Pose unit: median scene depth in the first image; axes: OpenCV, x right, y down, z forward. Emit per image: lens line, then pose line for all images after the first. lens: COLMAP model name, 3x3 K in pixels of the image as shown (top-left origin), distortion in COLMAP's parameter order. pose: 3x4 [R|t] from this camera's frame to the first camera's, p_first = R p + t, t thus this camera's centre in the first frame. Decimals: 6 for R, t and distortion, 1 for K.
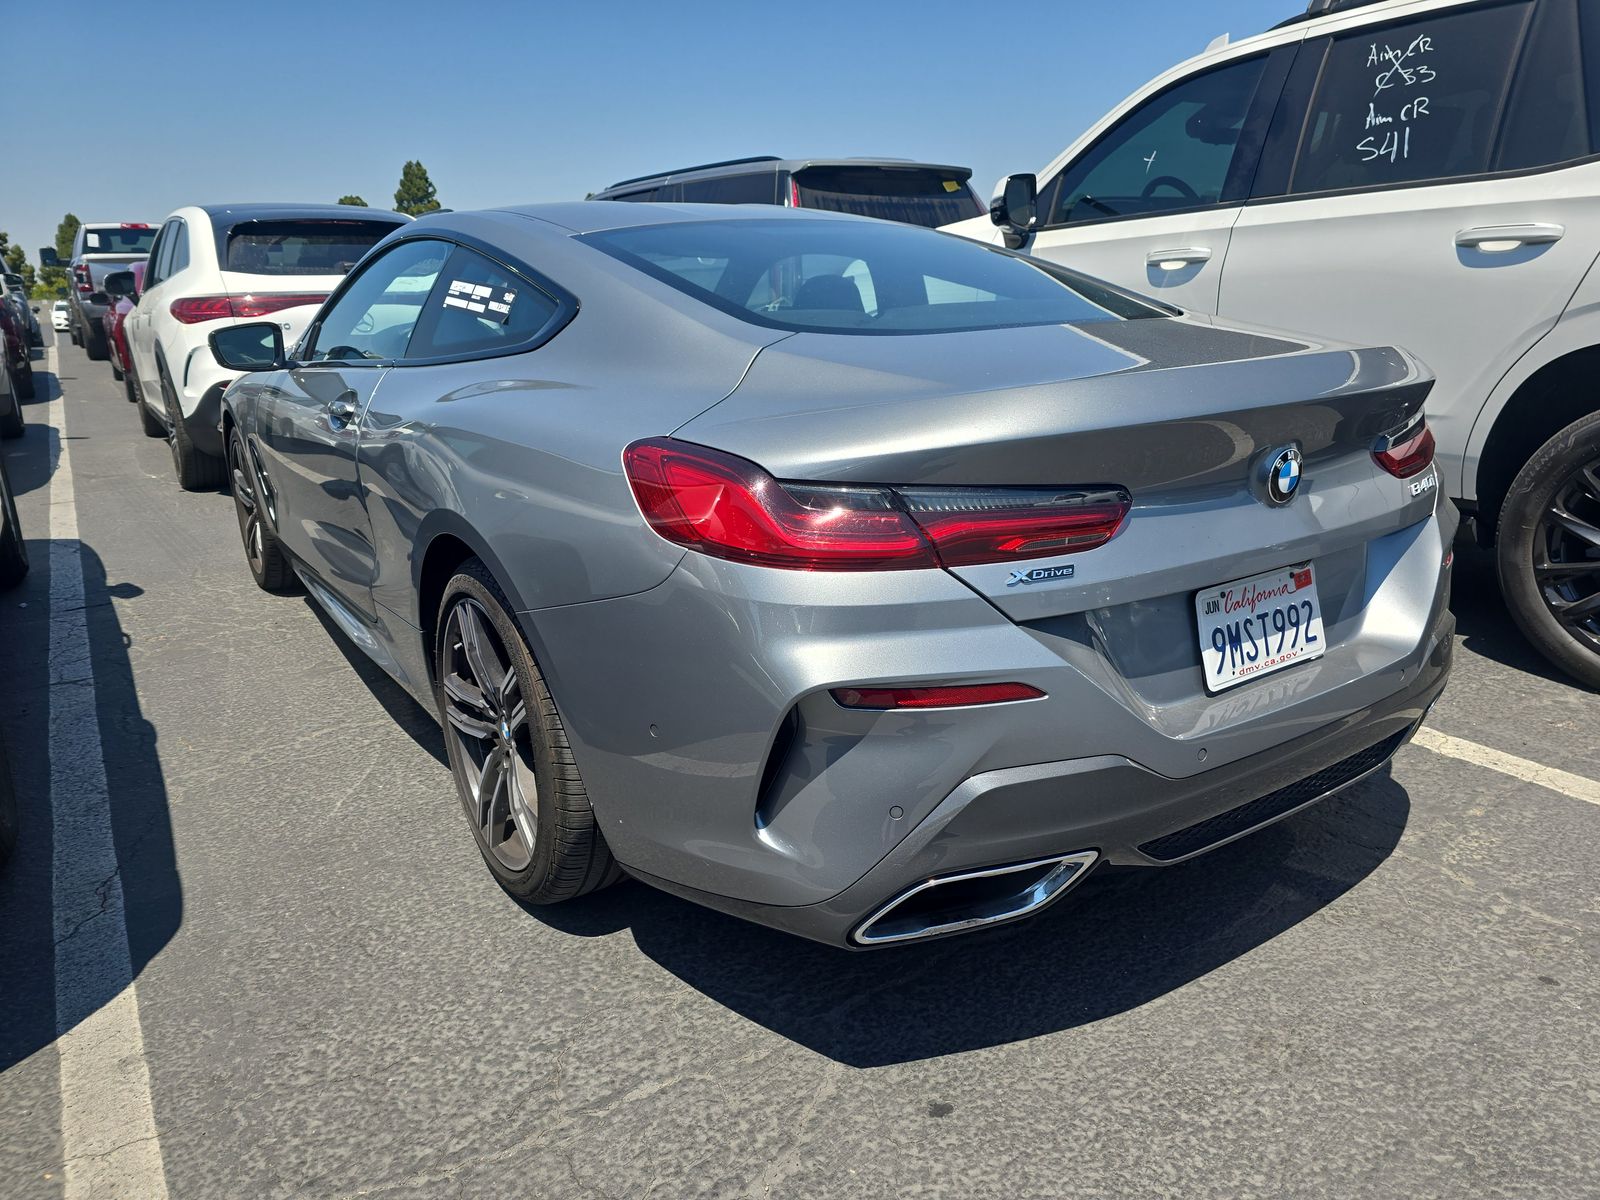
lens RADIAL K [[1053.3, 0, 786.8], [0, 1053.3, 604.2], [0, 0, 1]] dist [0.040313, -0.035182]
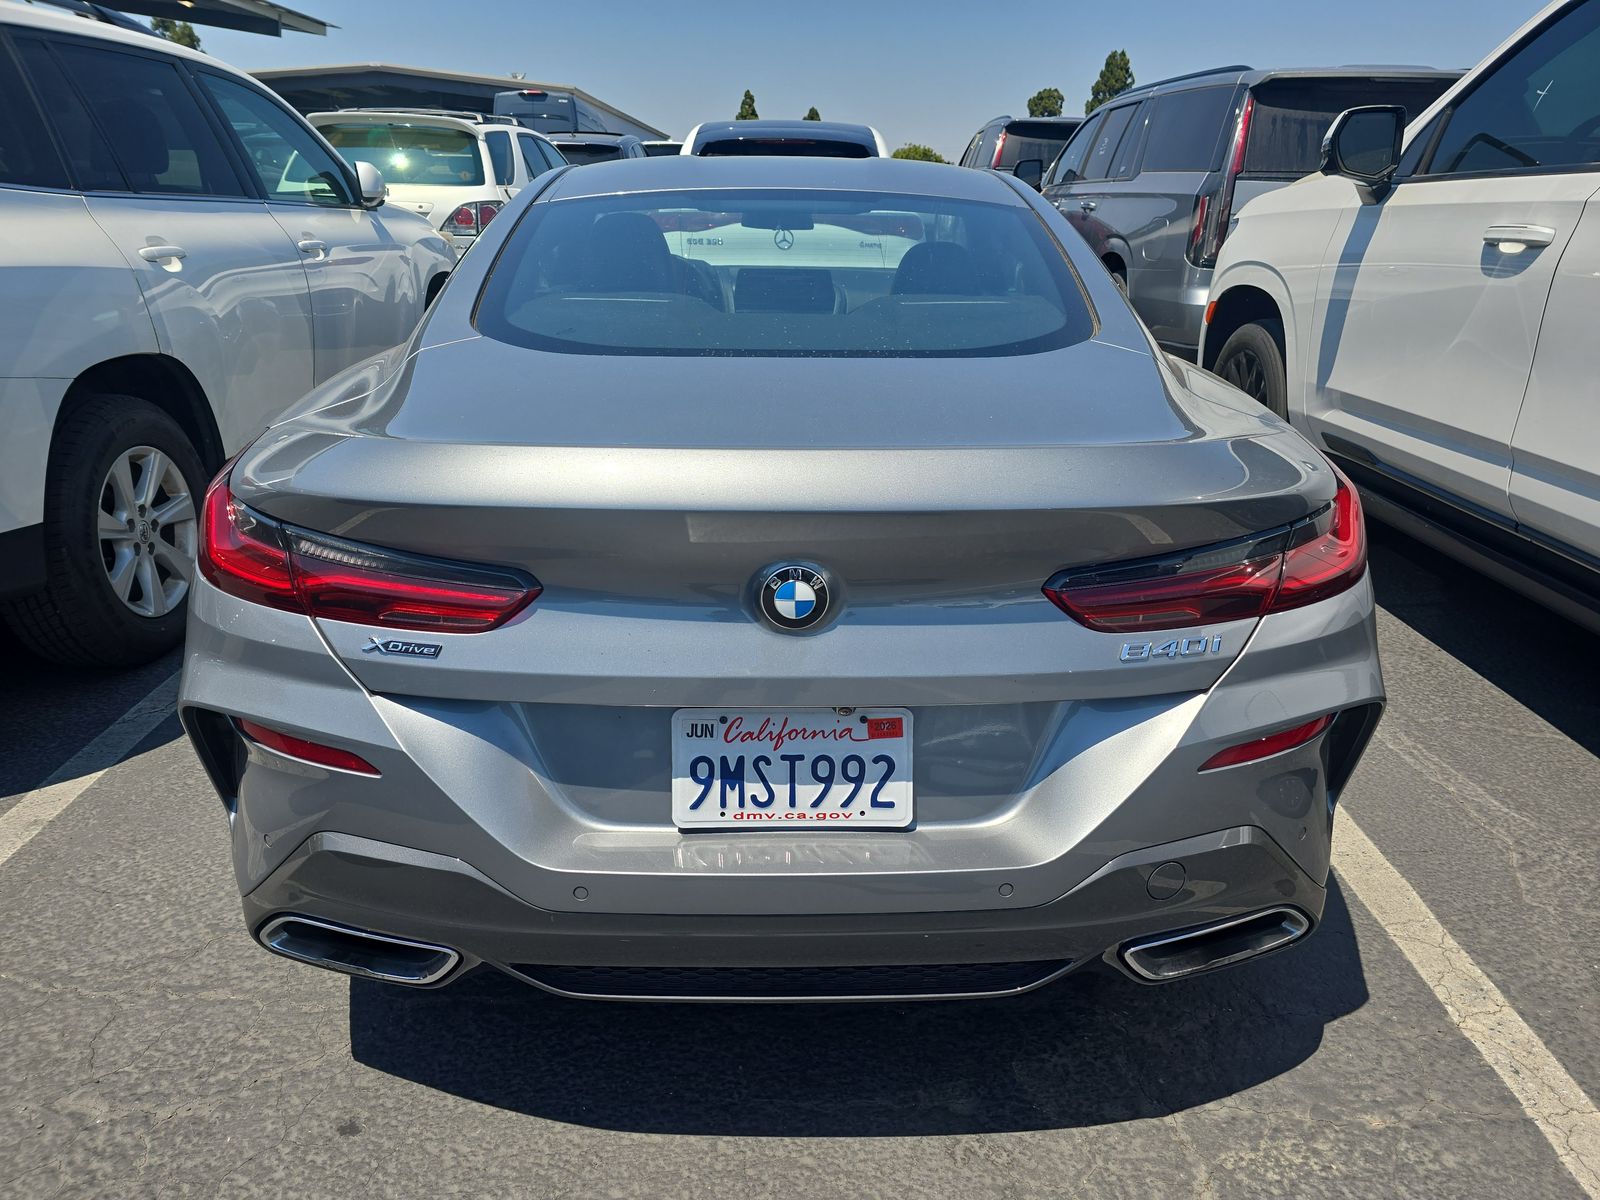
lens RADIAL K [[1053.3, 0, 794.4], [0, 1053.3, 587.0], [0, 0, 1]] dist [0.040313, -0.035182]
pose [[0.846897, 0.221212, -0.483560, 0.799276], [-0.185673, 0.975144, 0.120910, -0.210860], [0.498287, -0.012614, 0.866920, 0.300532]]
